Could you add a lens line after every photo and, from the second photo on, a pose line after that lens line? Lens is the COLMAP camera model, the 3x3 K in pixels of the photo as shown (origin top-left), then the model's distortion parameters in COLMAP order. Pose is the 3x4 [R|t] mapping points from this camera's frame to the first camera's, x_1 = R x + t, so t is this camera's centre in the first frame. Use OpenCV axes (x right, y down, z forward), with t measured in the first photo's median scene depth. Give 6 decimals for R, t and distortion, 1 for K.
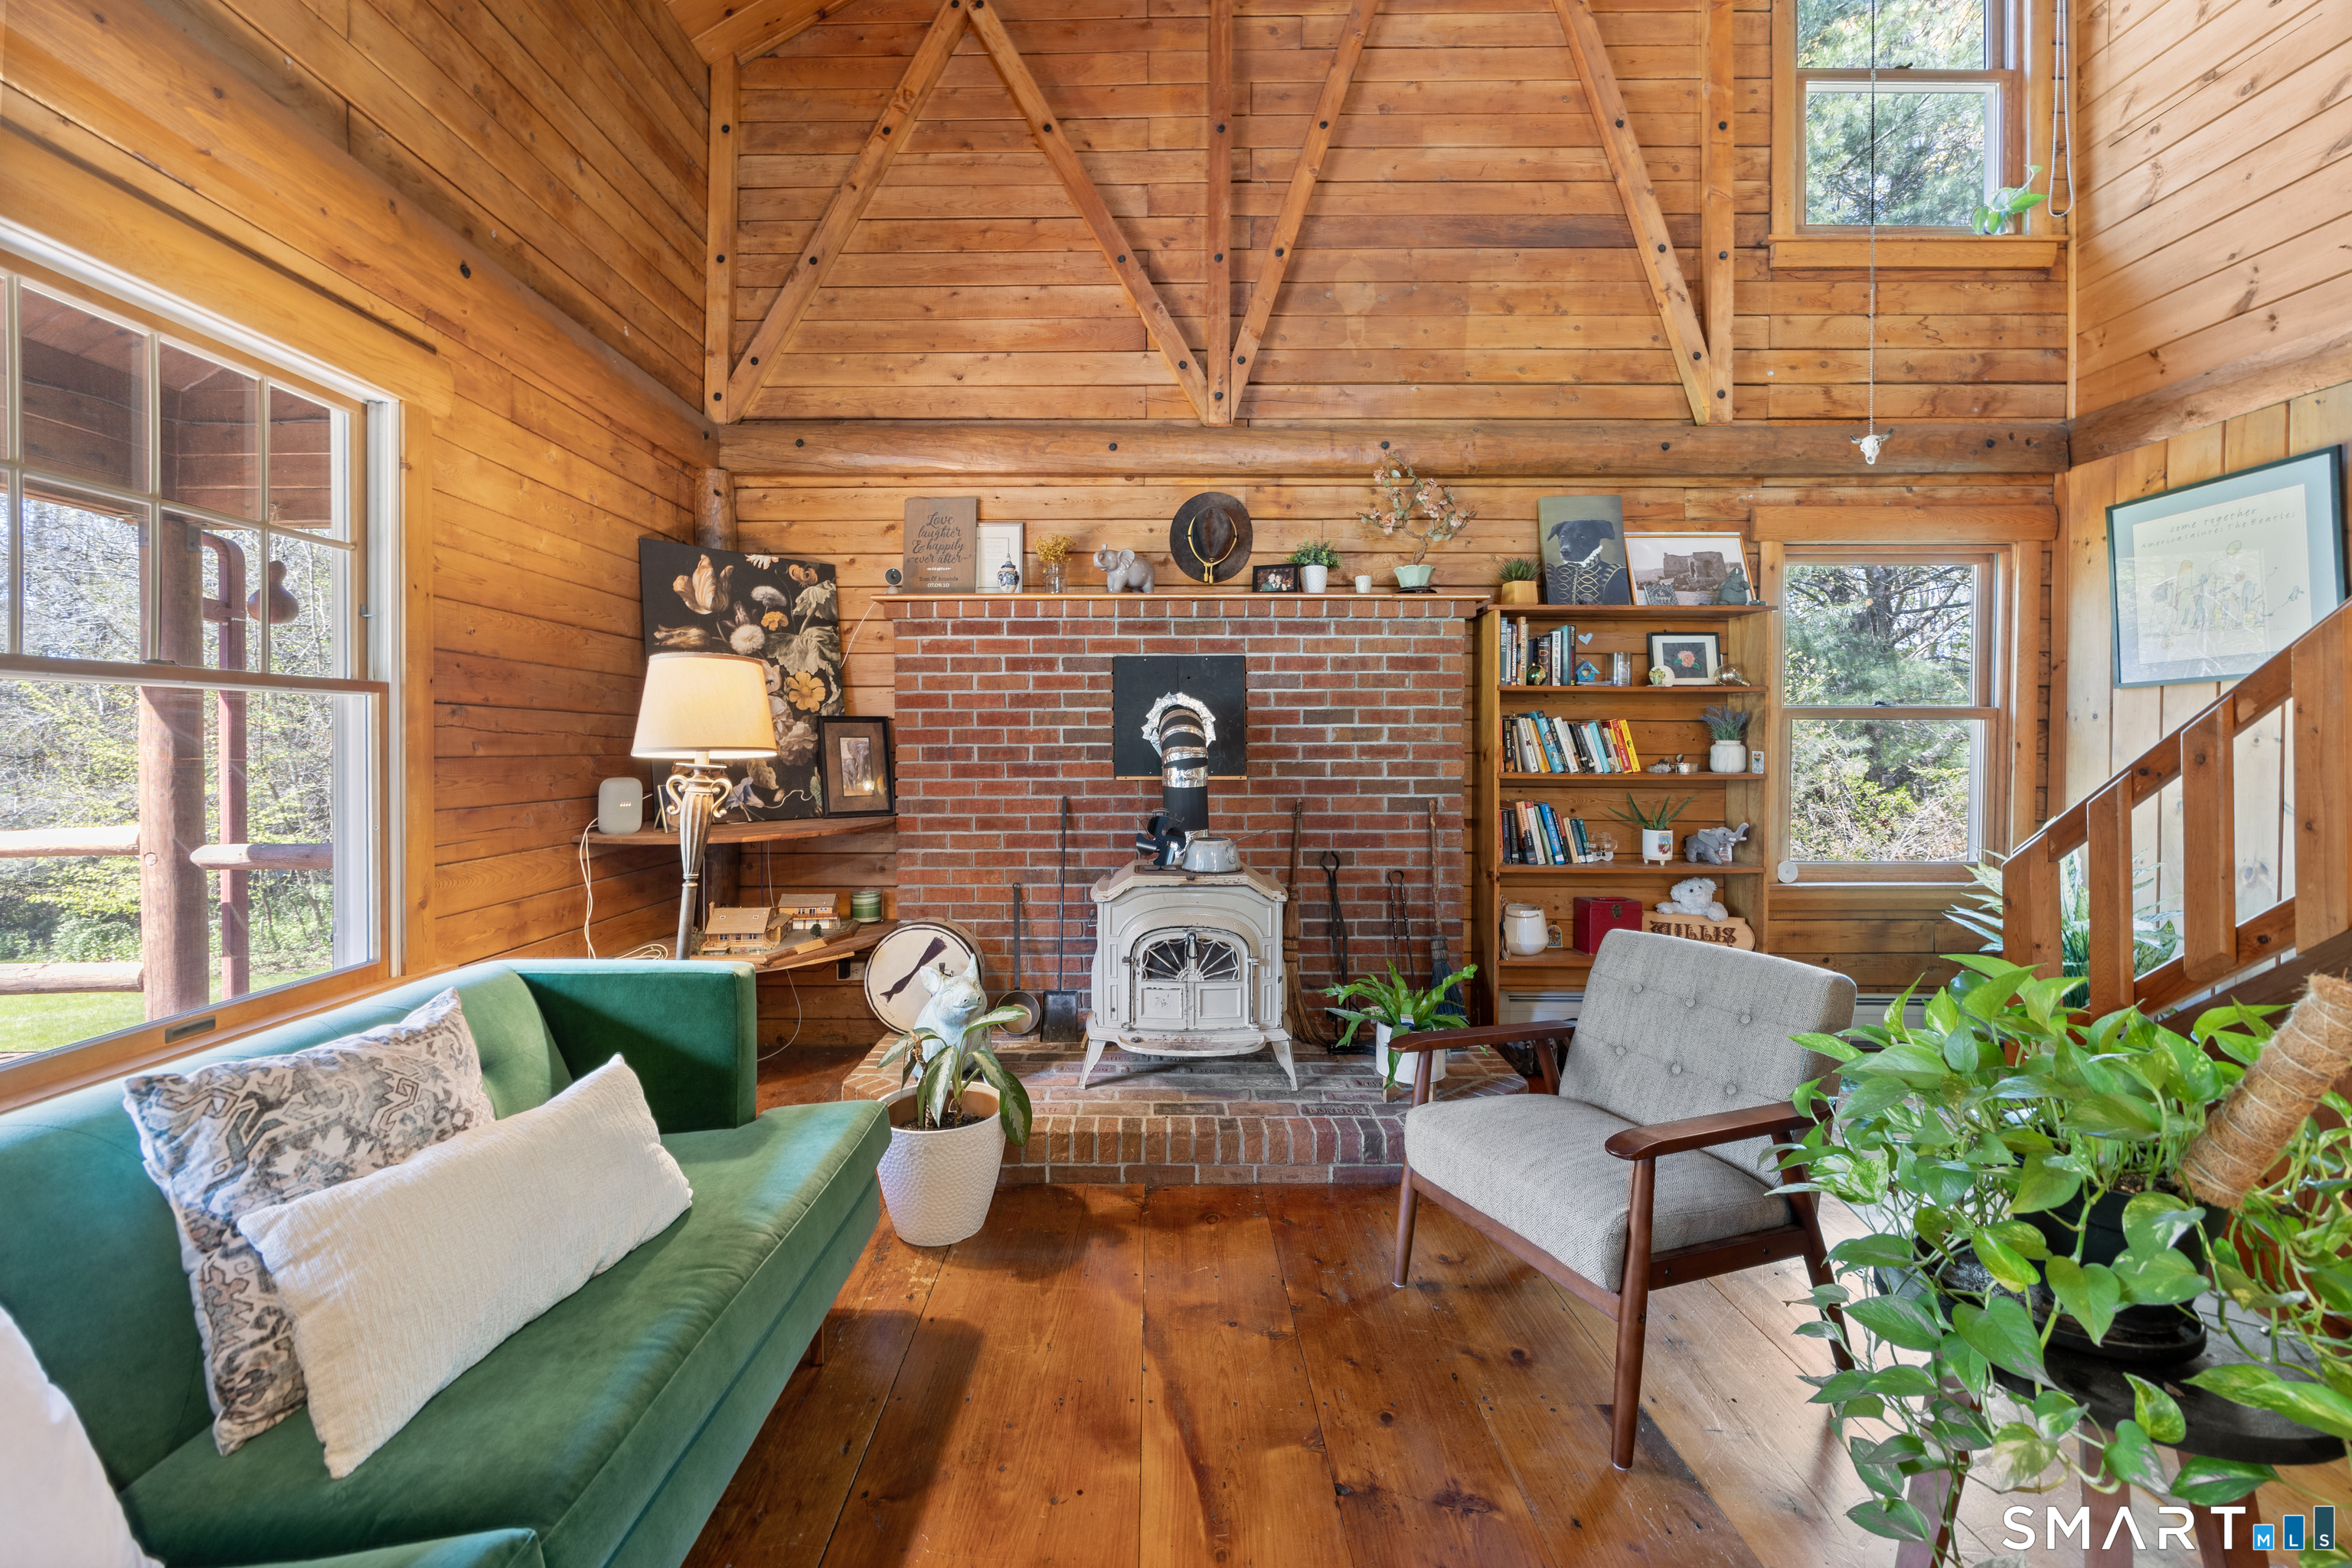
lens RADIAL K [[928.1, 0, 1147.6], [0, 928.1, 750.0], [0, 0, 1]] dist [-0.000358, 0.000121]
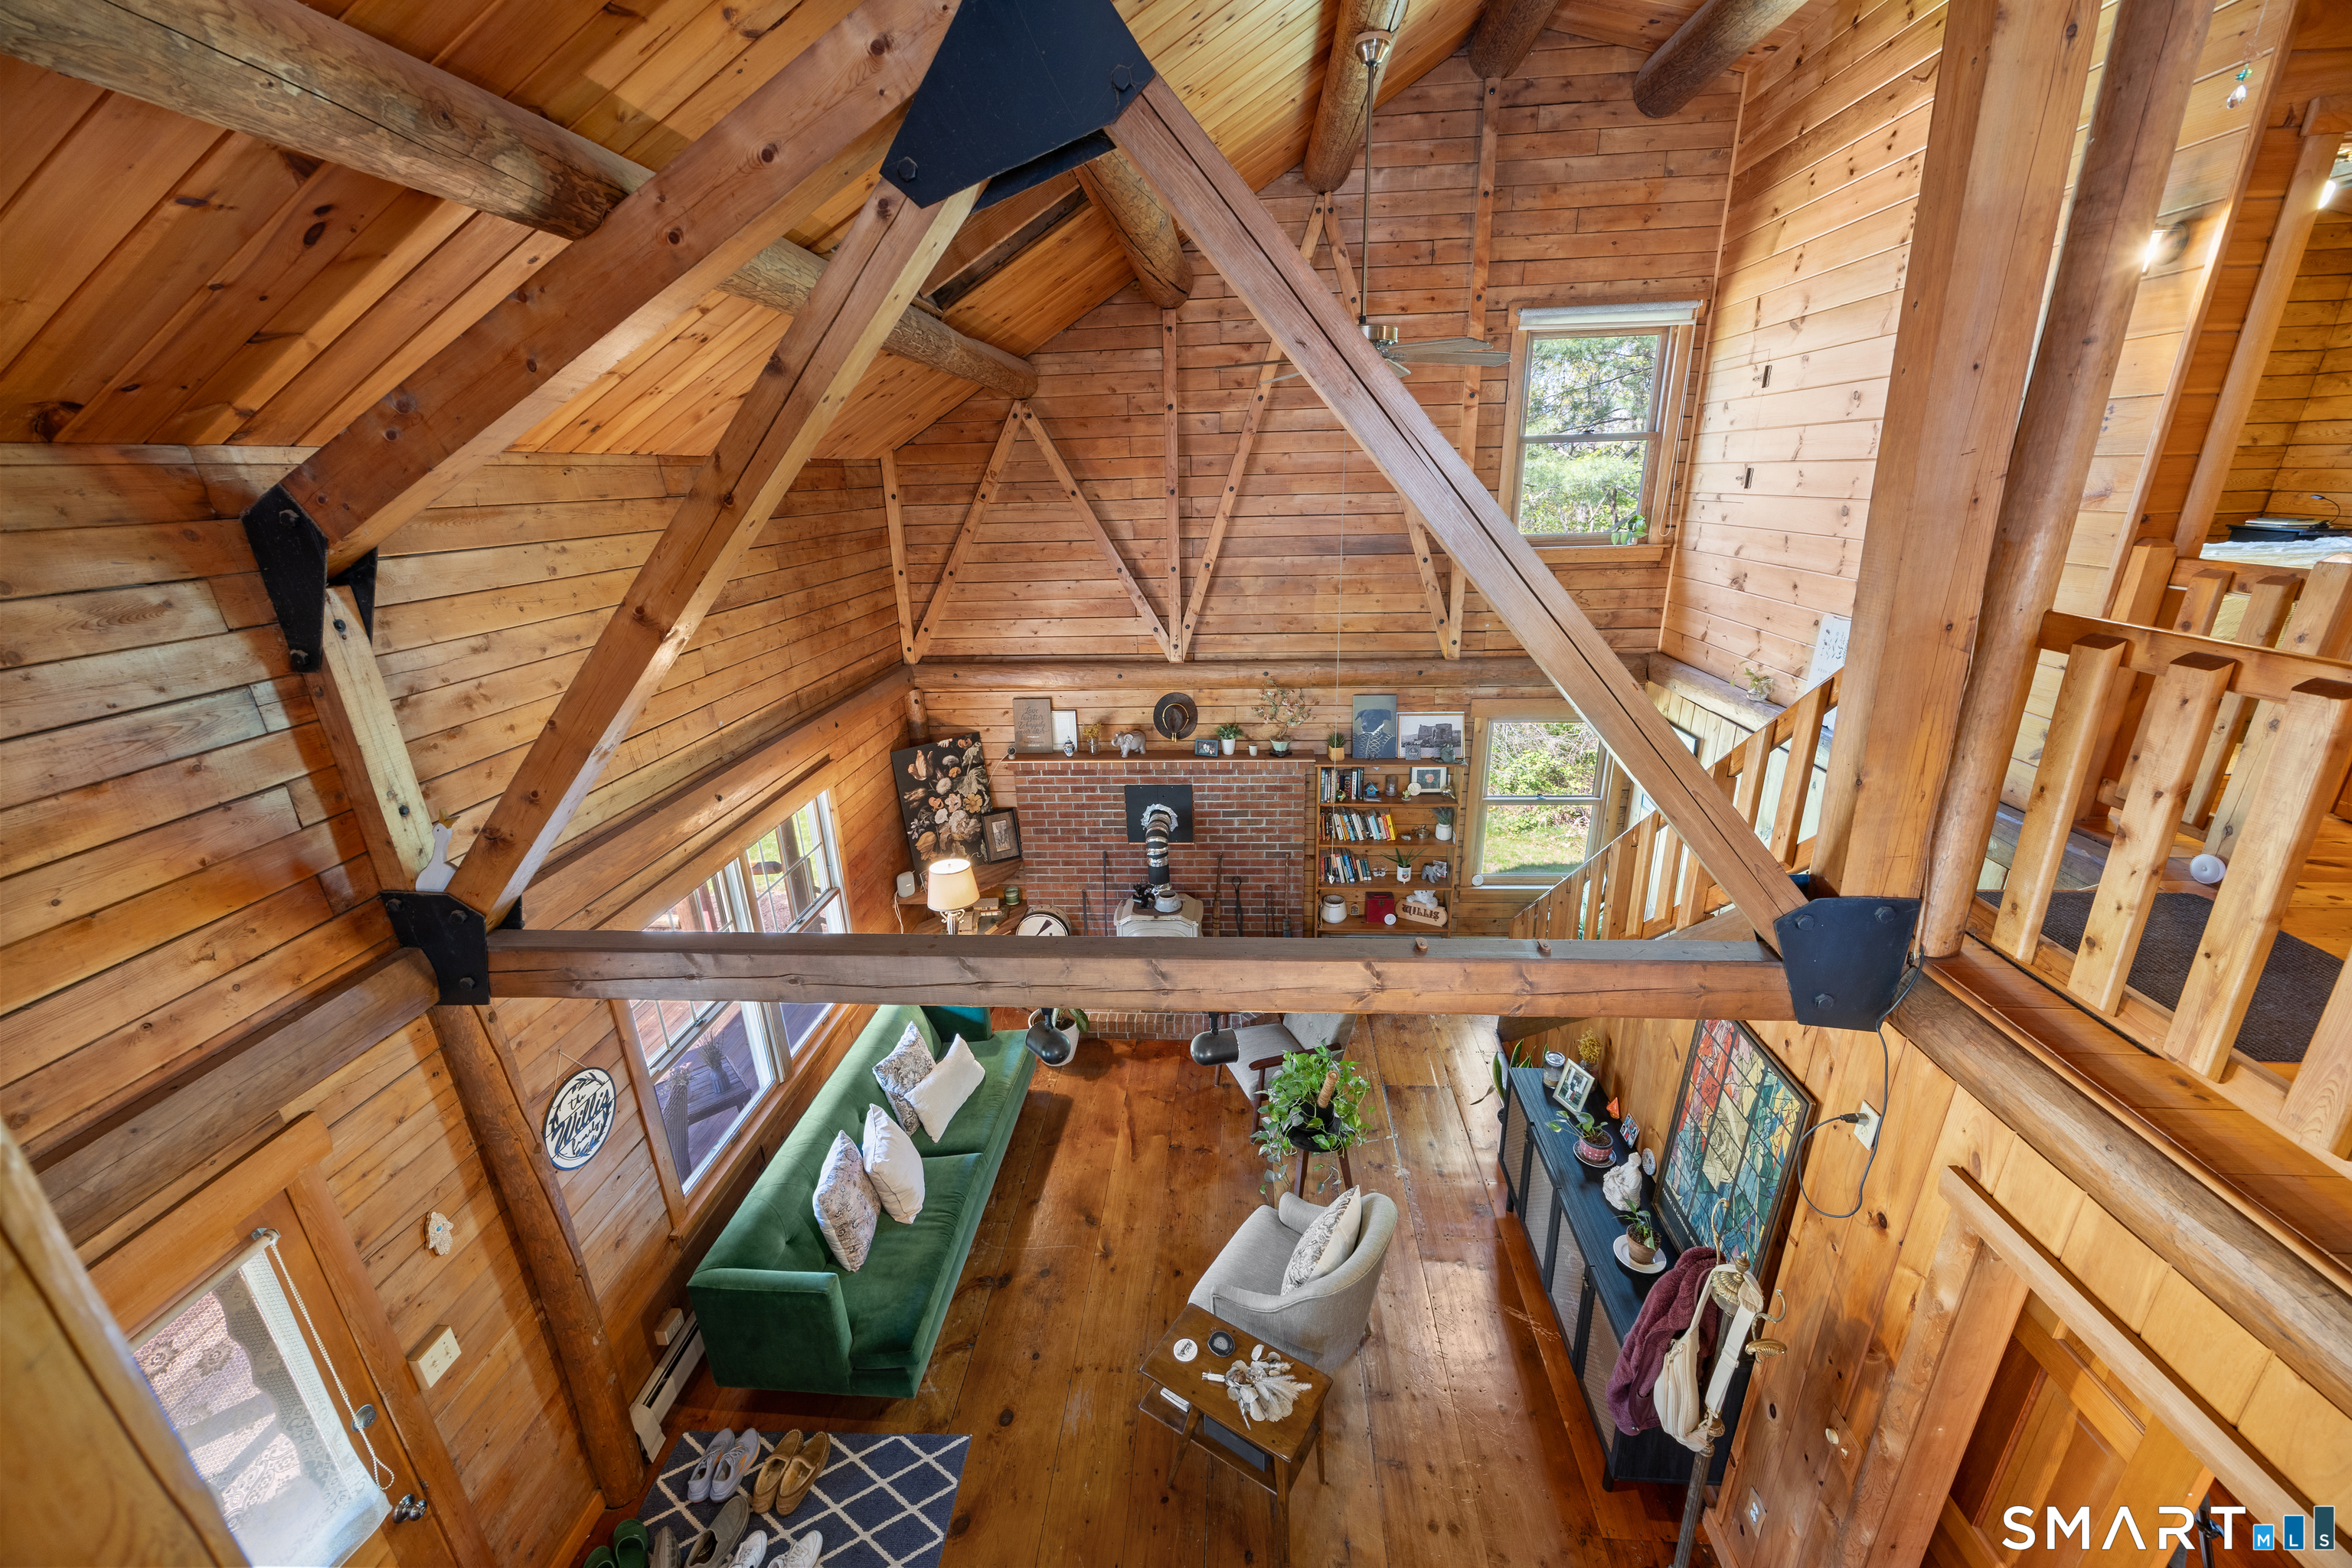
lens RADIAL K [[913.3, 0, 1172.2], [0, 913.3, 793.0], [0, 0, 1]] dist [-0.001362, -0.000122]
pose [[0.996761, -0.005564, -0.080225, 0.214174], [0.032078, 0.942310, 0.333201, -0.715290], [0.073743, -0.334696, 0.939436, -0.798670]]
